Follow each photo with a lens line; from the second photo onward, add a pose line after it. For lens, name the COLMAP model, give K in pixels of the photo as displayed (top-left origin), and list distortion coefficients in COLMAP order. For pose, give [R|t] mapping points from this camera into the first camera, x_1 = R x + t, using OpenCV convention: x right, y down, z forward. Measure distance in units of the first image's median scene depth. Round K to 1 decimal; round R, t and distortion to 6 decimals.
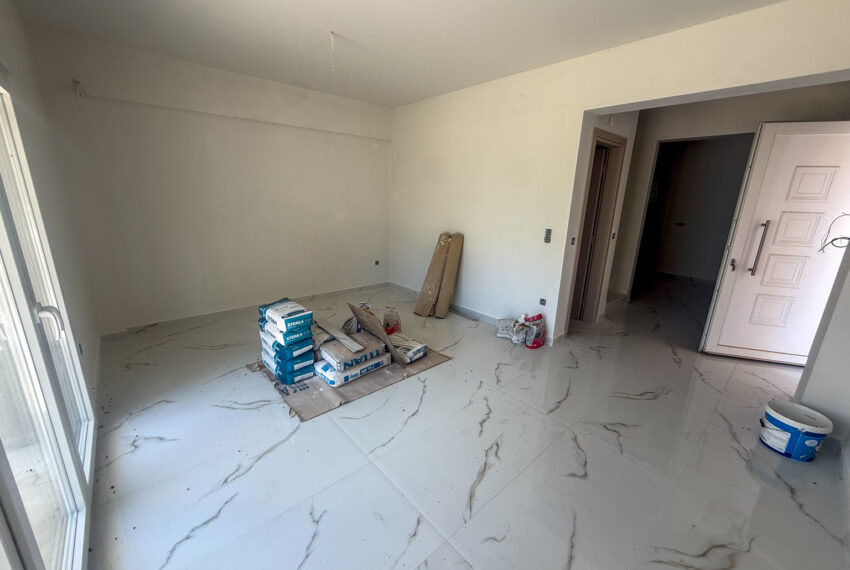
lens RADIAL K [[338.7, 0, 422.0], [0, 338.7, 286.7], [0, 0, 1]] dist [-0.001362, 0.000026]
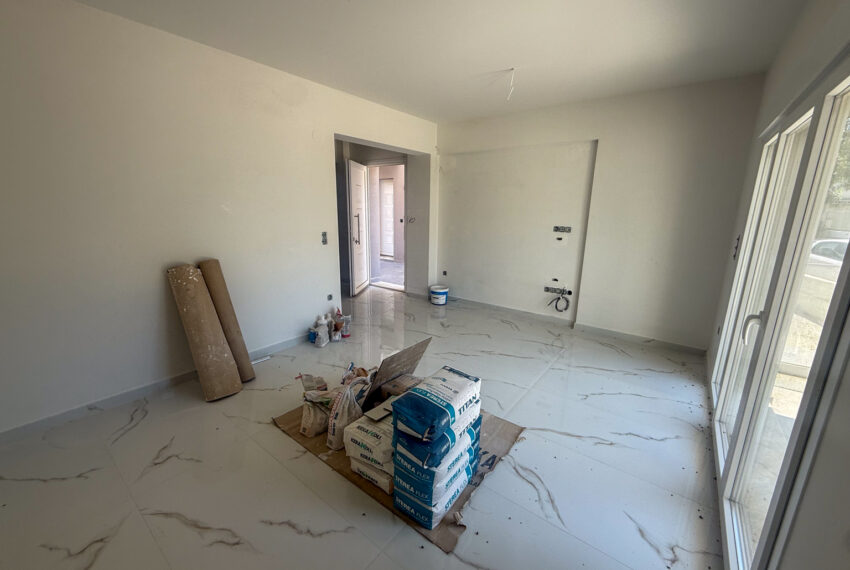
lens RADIAL K [[338.7, 0, 425.4], [0, 338.7, 283.0], [0, 0, 1]] dist [-0.001362, 0.000026]
pose [[-0.195287, -0.243811, 0.949957, -1.083898], [0.238072, 0.927851, 0.287079, -0.351743], [-0.951412, 0.282221, -0.123153, 1.200127]]
